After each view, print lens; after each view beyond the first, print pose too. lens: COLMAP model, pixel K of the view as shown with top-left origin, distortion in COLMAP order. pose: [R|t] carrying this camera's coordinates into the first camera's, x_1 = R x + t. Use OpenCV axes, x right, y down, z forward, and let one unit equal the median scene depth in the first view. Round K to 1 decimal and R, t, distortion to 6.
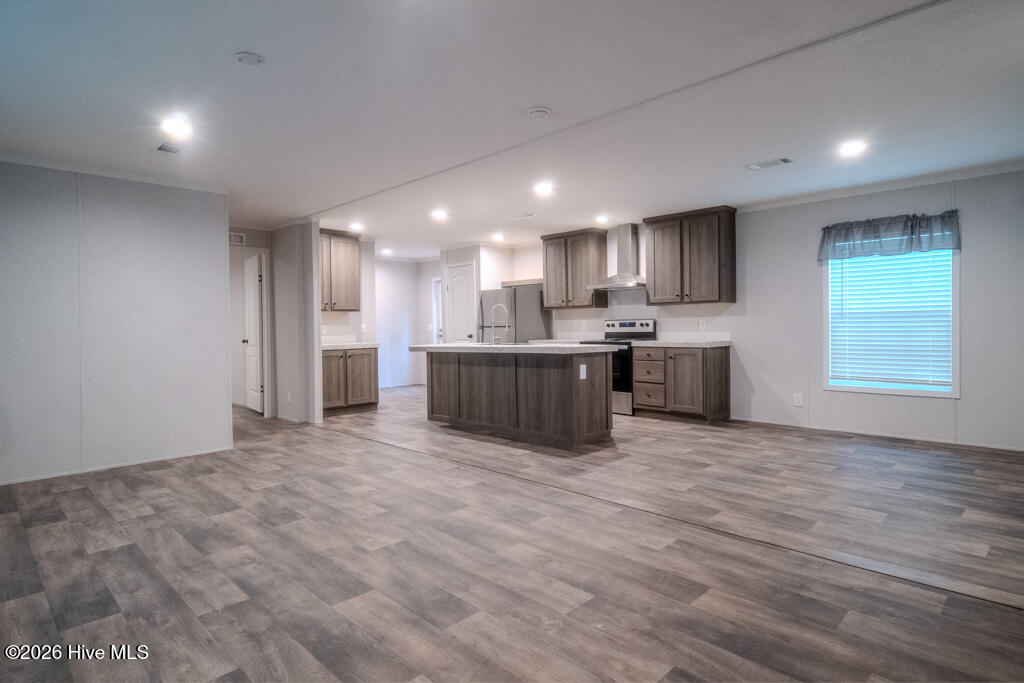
lens RADIAL K [[545.6, 0, 499.0], [0, 545.6, 311.0], [0, 0, 1]] dist [0.016774, -0.011936]
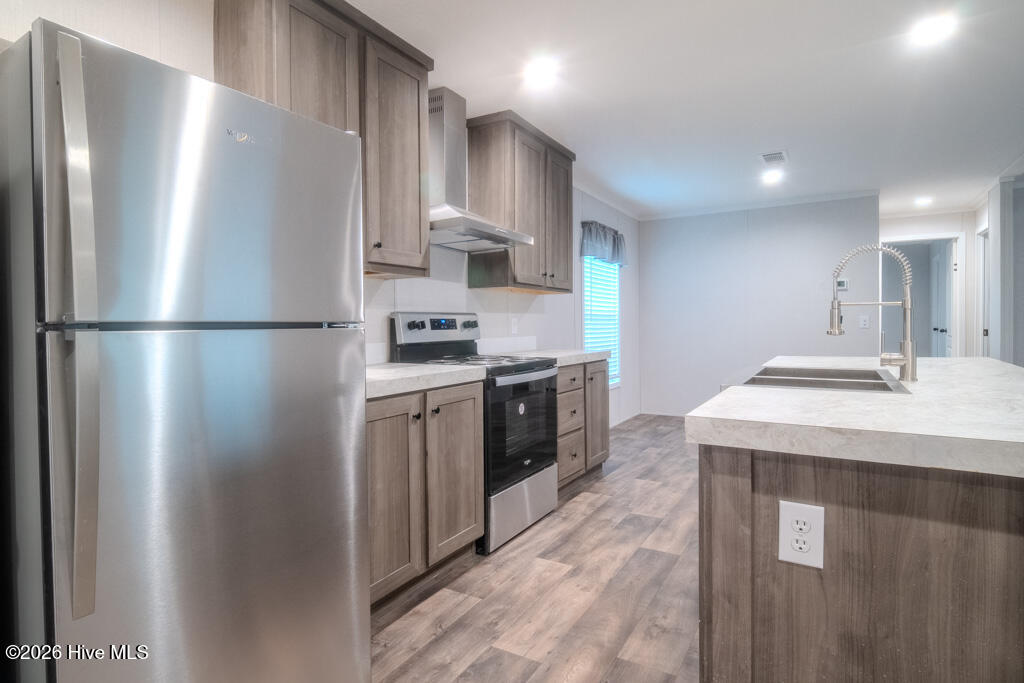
lens RADIAL K [[545.6, 0, 504.2], [0, 545.6, 332.3], [0, 0, 1]] dist [0.016774, -0.011936]
pose [[-0.256478, 0.002952, 0.966546, -0.276157], [-0.015525, 0.999854, -0.007173, 0.046553], [-0.966425, -0.016845, -0.256395, 1.465532]]
